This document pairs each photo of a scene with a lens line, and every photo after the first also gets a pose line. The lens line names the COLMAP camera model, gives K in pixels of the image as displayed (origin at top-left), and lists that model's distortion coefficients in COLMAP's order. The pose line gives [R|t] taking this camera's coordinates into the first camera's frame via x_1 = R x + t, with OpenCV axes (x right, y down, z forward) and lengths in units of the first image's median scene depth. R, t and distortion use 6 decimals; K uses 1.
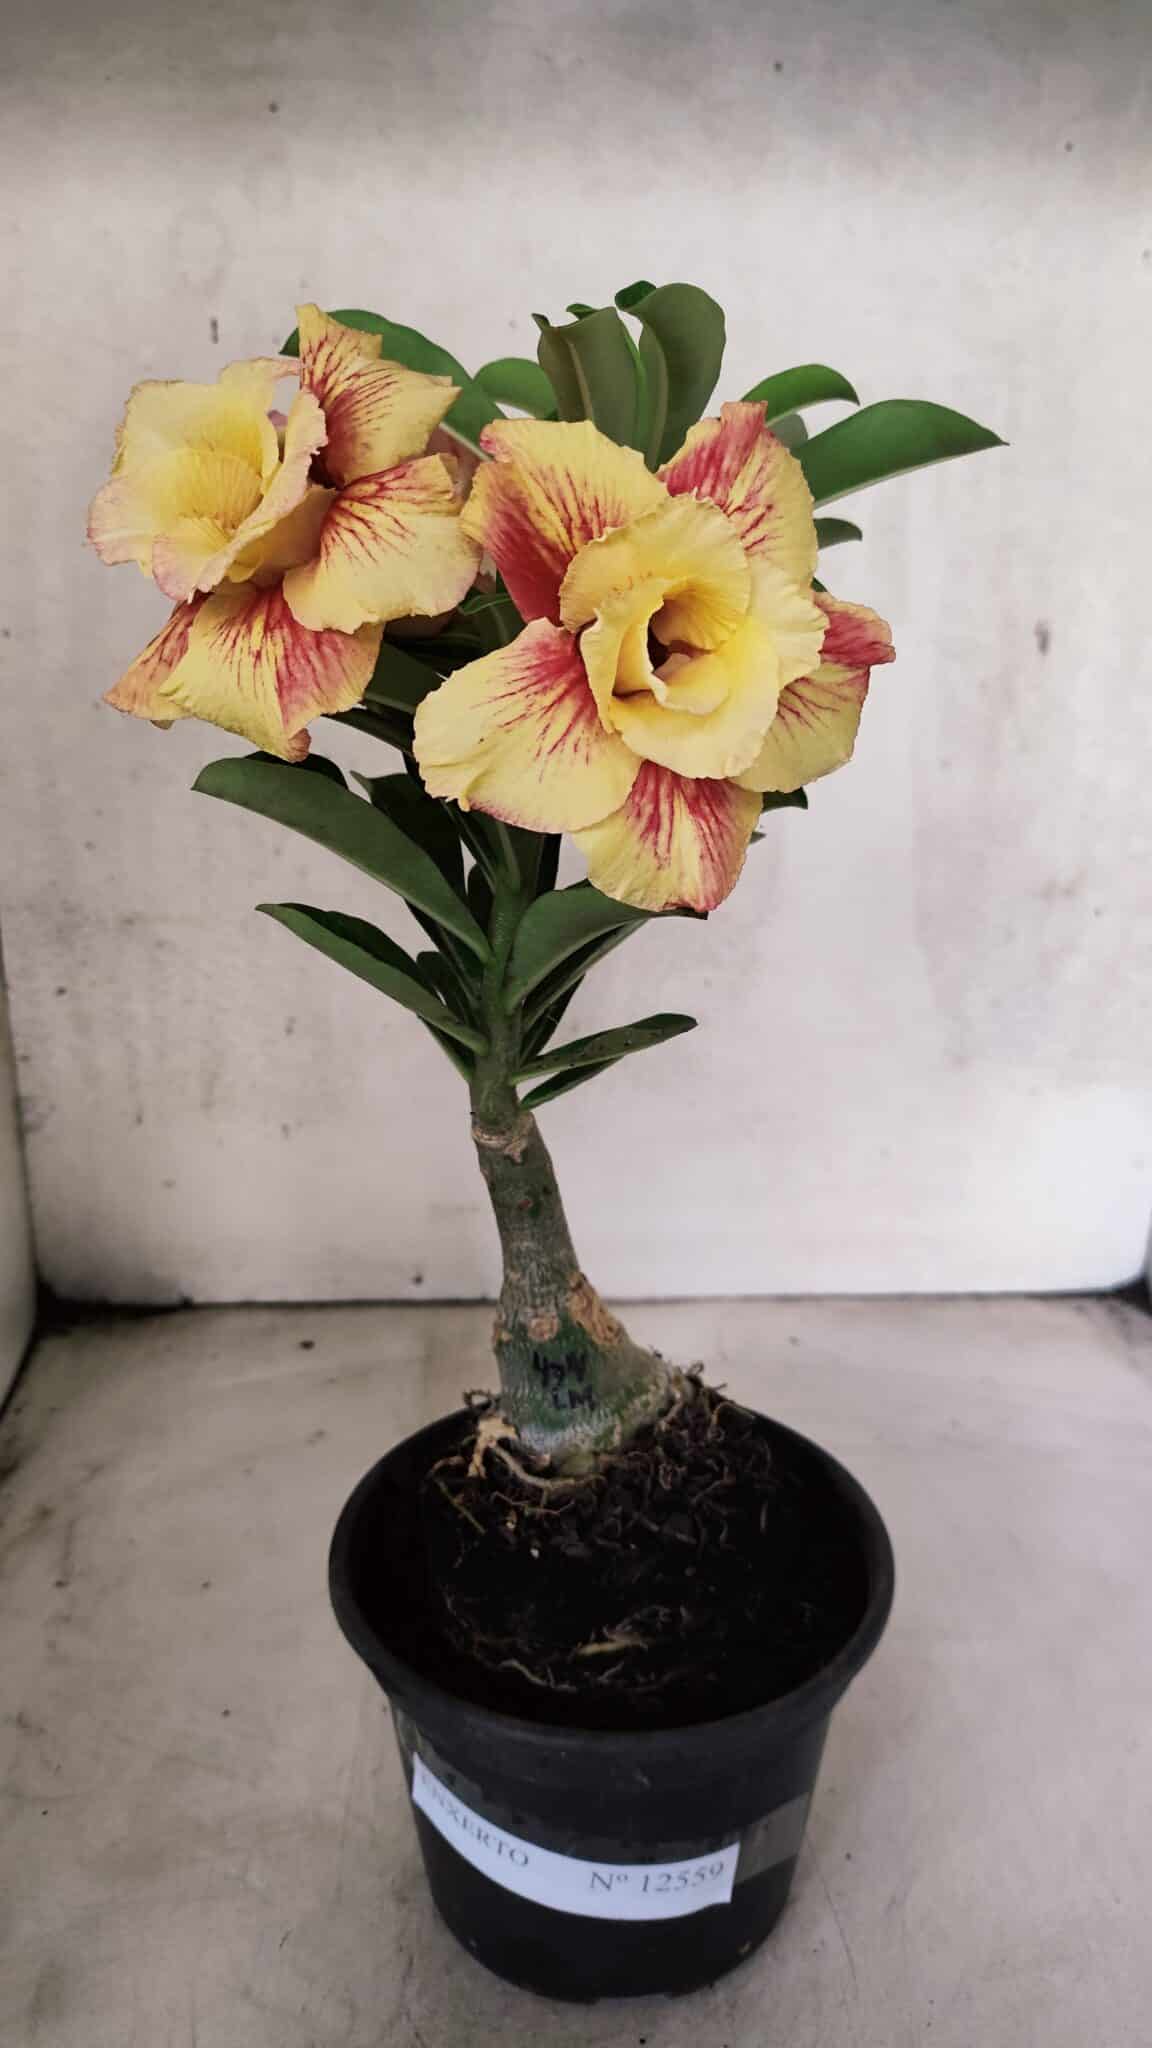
lens RADIAL K [[1529.9, 0, 590.3], [0, 1529.9, 1033.2], [0, 0, 1]] dist [0.090992, -0.127988]
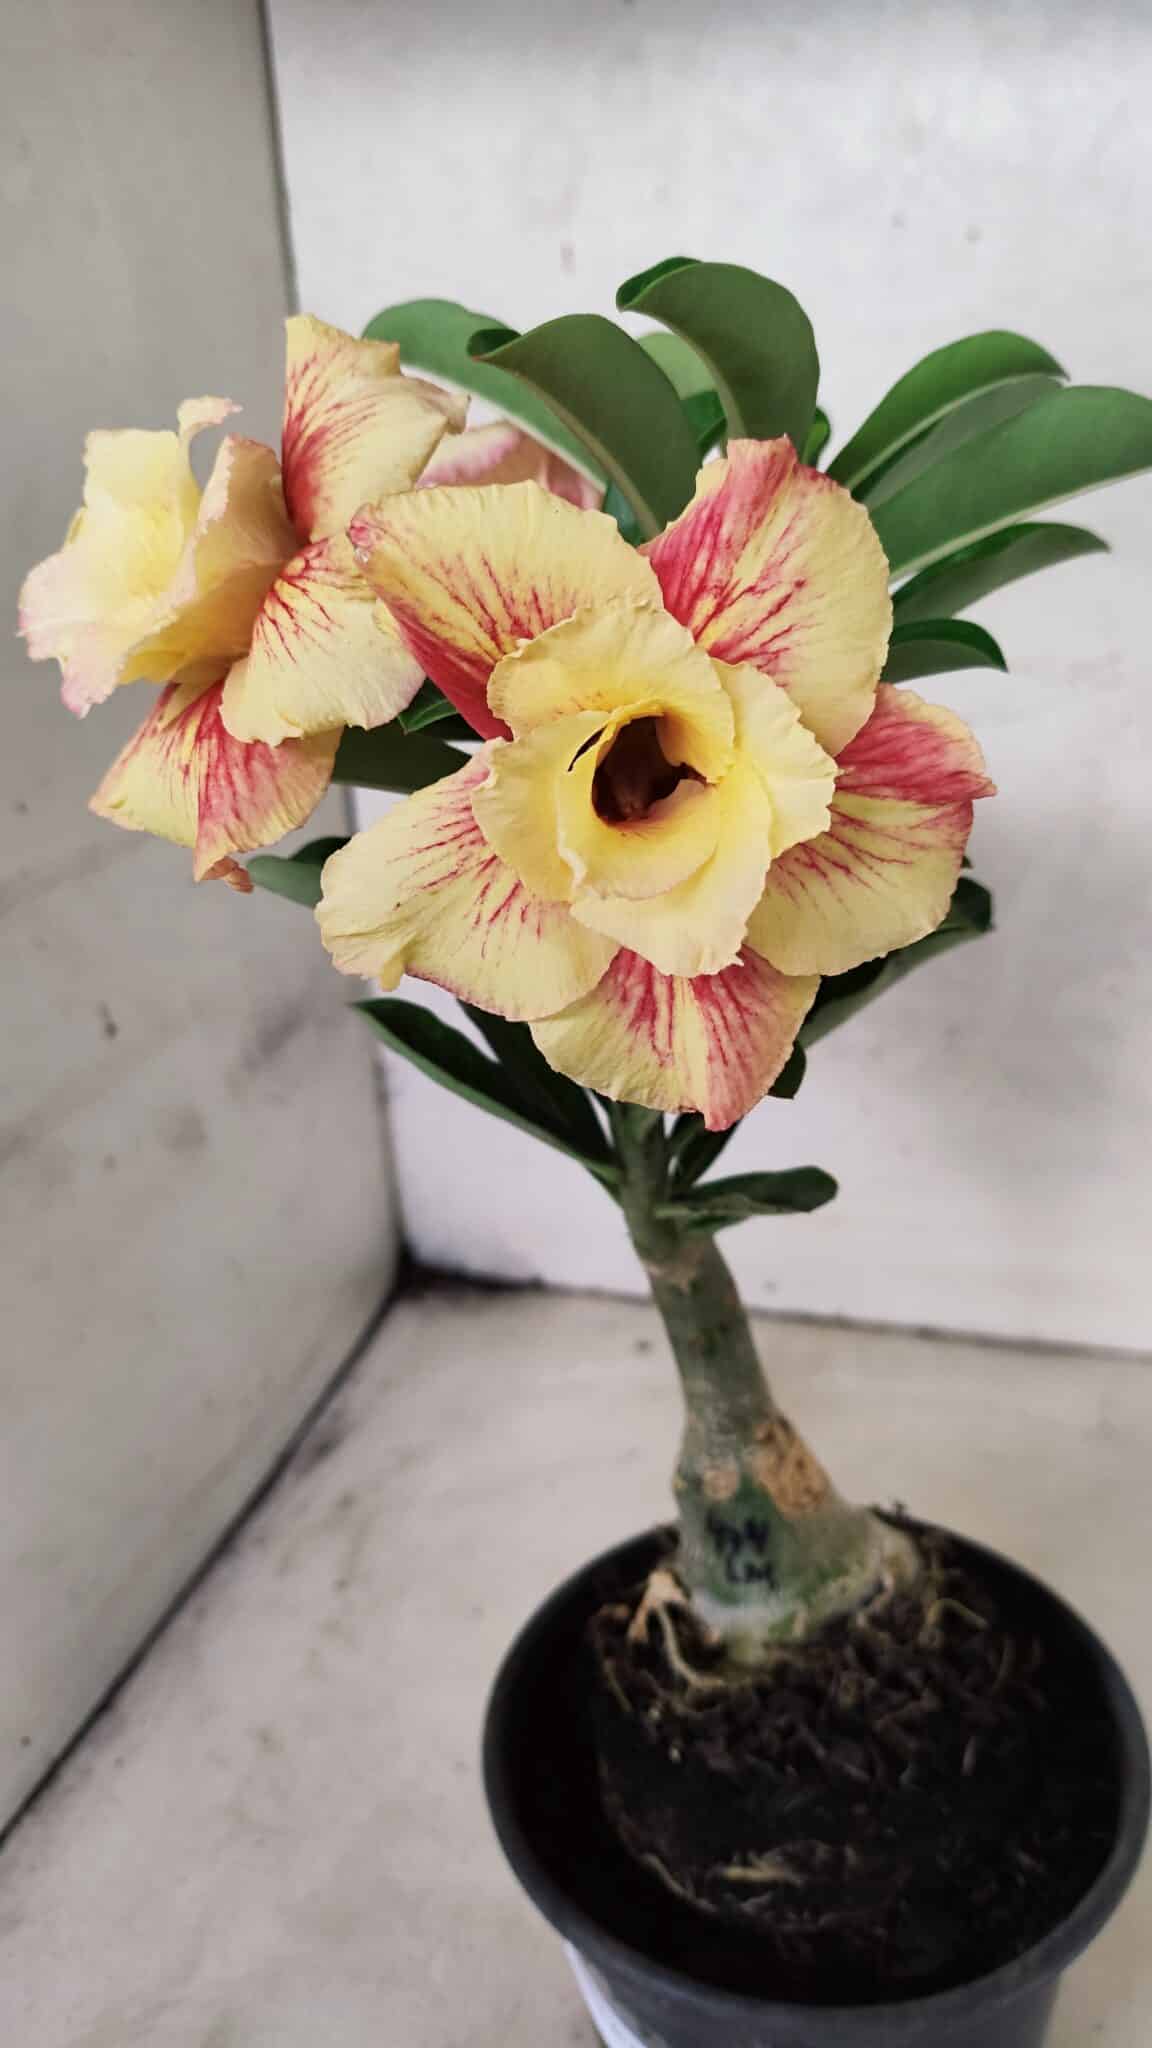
lens RADIAL K [[1579.9, 0, 628.9], [0, 1579.9, 1013.8], [0, 0, 1]] dist [0.008565, -0.073857]
pose [[0.945704, 0.065992, -0.318259, 0.185268], [-0.045305, 0.996377, 0.071978, -0.127536], [0.321856, -0.053651, 0.945267, 0.189693]]
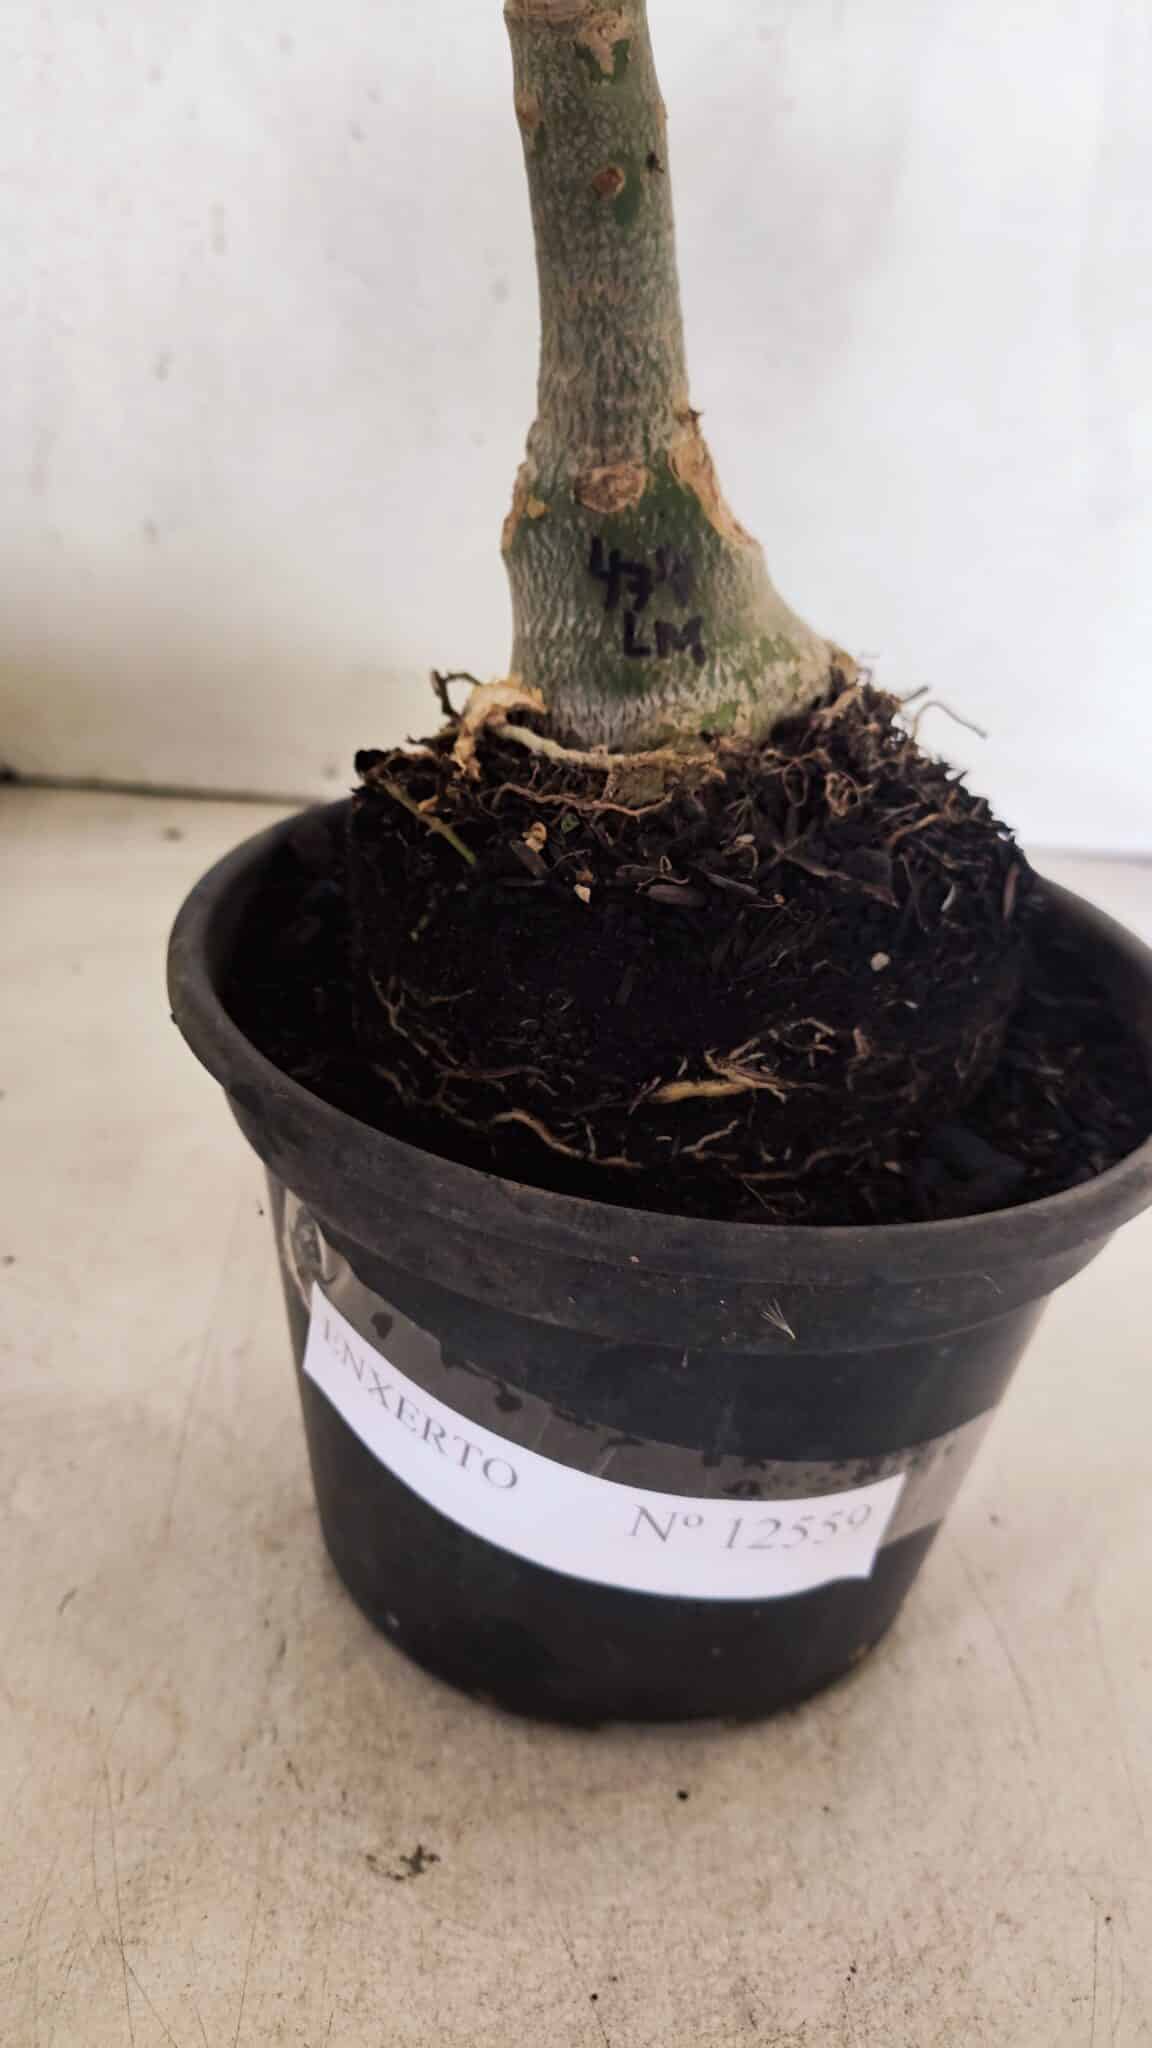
lens RADIAL K [[1566.9, 0, 584.2], [0, 1566.9, 984.2], [0, 0, 1]] dist [0.032290, -0.078725]
pose [[0.995993, 0.072080, 0.052940, -0.057895], [-0.078646, 0.987754, 0.134750, 0.291578], [-0.042579, -0.138374, 0.989464, 0.492858]]
